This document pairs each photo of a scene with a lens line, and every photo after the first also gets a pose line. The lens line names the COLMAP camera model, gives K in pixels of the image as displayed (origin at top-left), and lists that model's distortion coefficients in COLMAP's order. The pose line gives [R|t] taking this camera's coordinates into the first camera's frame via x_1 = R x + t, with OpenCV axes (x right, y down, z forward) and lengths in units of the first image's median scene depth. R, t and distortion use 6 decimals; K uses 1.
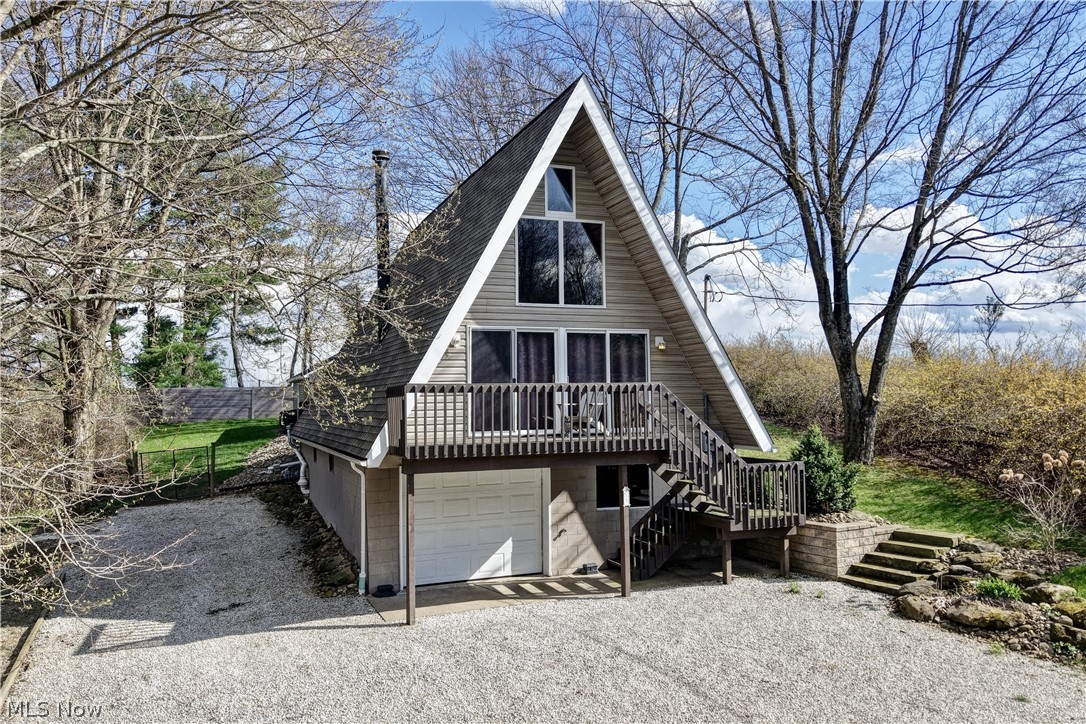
lens RADIAL K [[780.4, 0, 542.7], [0, 780.4, 341.3], [0, 0, 1]] dist [0.002326, -0.000180]
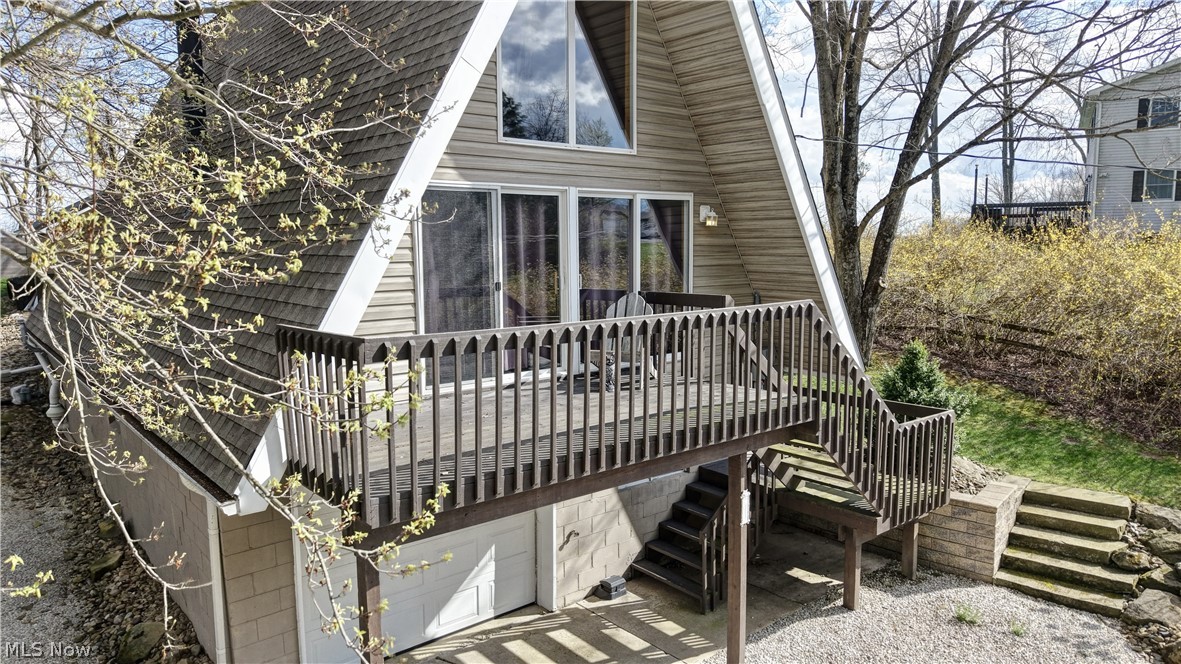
lens RADIAL K [[794.1, 0, 590.5], [0, 794.1, 332.0], [0, 0, 1]] dist [0.004753, -0.003175]
pose [[0.953723, -0.027041, 0.299467, -0.136342], [-0.026220, 0.984675, 0.172416, -0.013880], [-0.299540, -0.172289, 0.938399, 0.444654]]
